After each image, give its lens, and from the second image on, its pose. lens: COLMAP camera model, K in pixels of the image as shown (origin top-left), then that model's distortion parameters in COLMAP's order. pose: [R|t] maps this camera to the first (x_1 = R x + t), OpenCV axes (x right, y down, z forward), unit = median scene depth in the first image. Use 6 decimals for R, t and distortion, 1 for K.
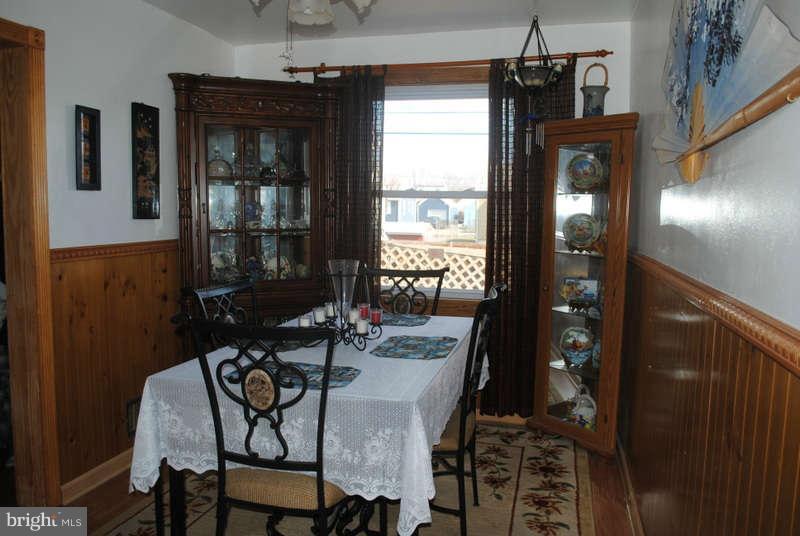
lens RADIAL K [[615.8, 0, 400.0], [0, 615.8, 268.0], [0, 0, 1]] dist [-0.085392, 0.008171]
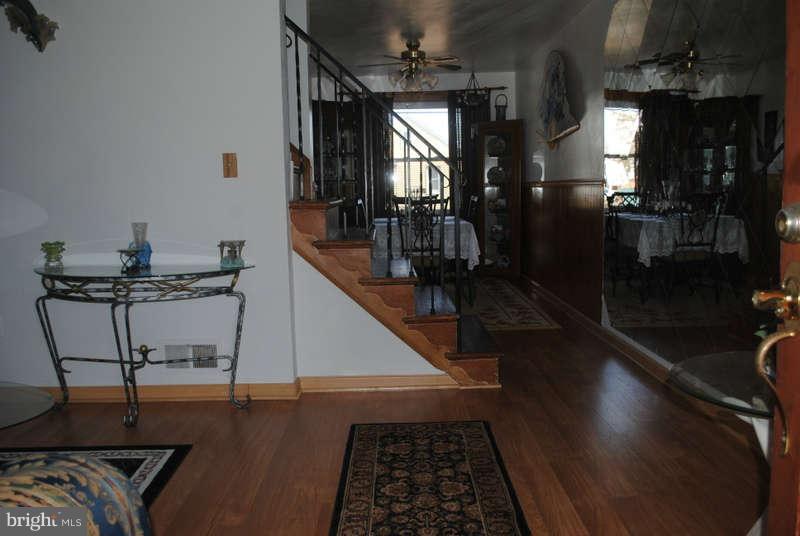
lens RADIAL K [[673.3, 0, 400.9], [0, 673.3, 278.1], [0, 0, 1]] dist [-0.103404, 0.001693]
pose [[0.964660, -0.067516, 0.254700, -0.633027], [0.057264, 0.997230, 0.047462, 0.164517], [-0.257199, -0.031199, 0.965855, -1.143729]]
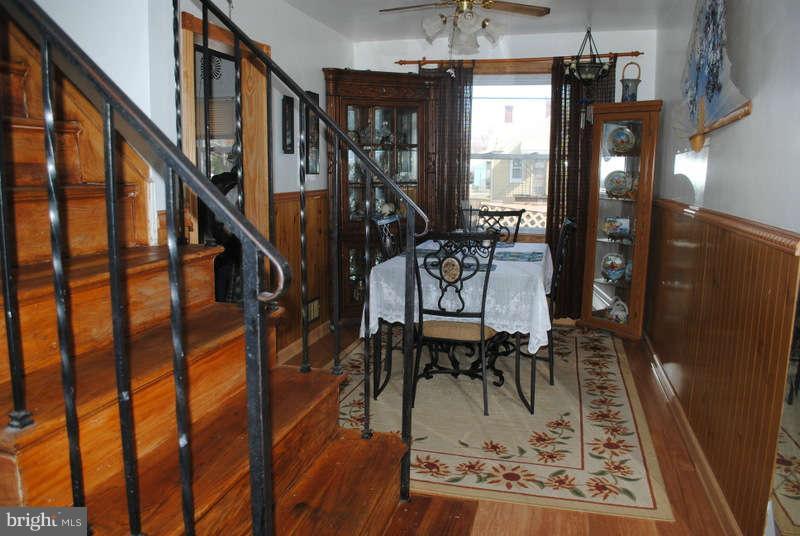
lens RADIAL K [[615.8, 0, 400.0], [0, 615.8, 268.0], [0, 0, 1]] dist [-0.085392, 0.008171]
pose [[0.999948, -0.001304, -0.010103, -0.193485], [0.001939, 0.998006, 0.063094, 0.044563], [0.010001, -0.063110, 0.997956, -0.412498]]
